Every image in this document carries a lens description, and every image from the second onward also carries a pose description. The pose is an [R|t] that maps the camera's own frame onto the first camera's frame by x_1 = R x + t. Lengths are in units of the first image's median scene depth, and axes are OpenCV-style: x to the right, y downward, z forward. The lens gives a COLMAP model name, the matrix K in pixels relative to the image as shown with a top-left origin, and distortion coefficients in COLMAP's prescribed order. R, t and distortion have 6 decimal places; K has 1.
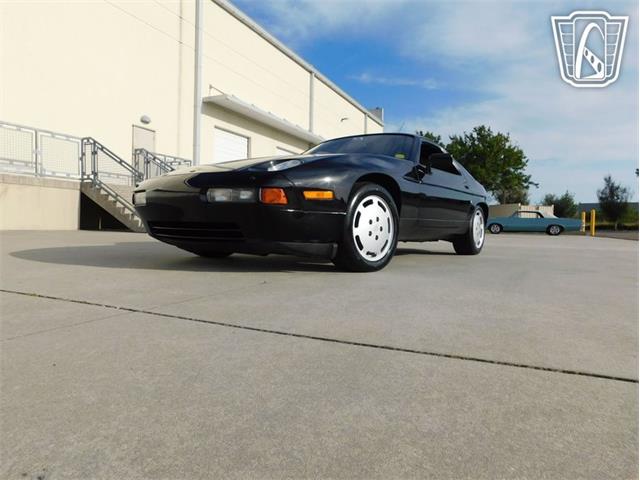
lens RADIAL K [[438.3, 0, 319.9], [0, 438.3, 234.4], [0, 0, 1]] dist [-0.077038, 0.068798]
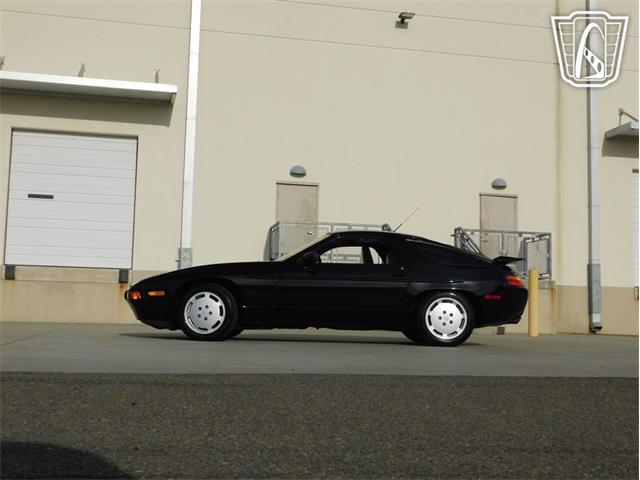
lens RADIAL K [[846.0, 0, 318.8], [0, 846.0, 240.3], [0, 0, 1]] dist [-0.005634, -0.007333]
pose [[0.593883, -0.080895, -0.800474, 0.775429], [-0.029508, 0.992073, -0.122150, 0.023978], [0.804010, 0.096164, 0.586788, -0.128757]]
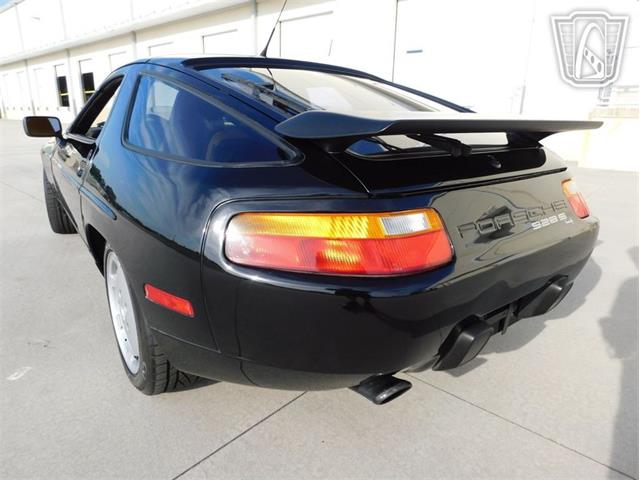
lens RADIAL K [[417.6, 0, 320.7], [0, 417.6, 237.1], [0, 0, 1]] dist [-0.073265, 0.055220]
pose [[-0.302054, 0.246869, -0.920771, 0.275063], [-0.044617, 0.961167, 0.272336, -0.071258], [0.952246, 0.123342, -0.279310, 0.573409]]
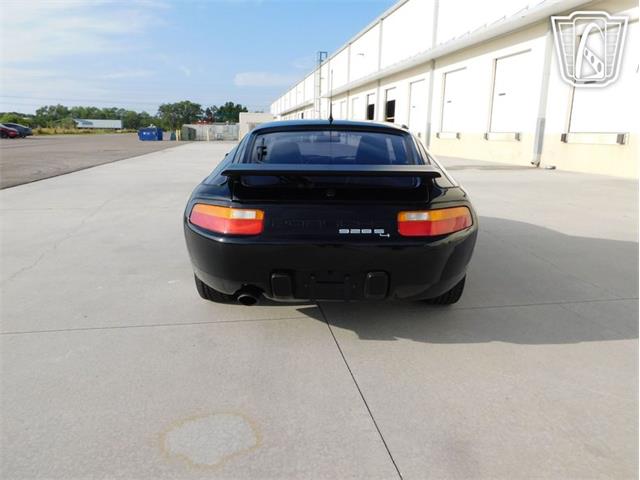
lens RADIAL K [[470.8, 0, 321.4], [0, 470.8, 237.3], [0, 0, 1]] dist [-0.007201, 0.008682]
pose [[-0.829251, 0.095472, -0.550662, 0.289567], [-0.036060, 0.974107, 0.223191, -0.095280], [0.557712, 0.204938, -0.804337, 0.775115]]
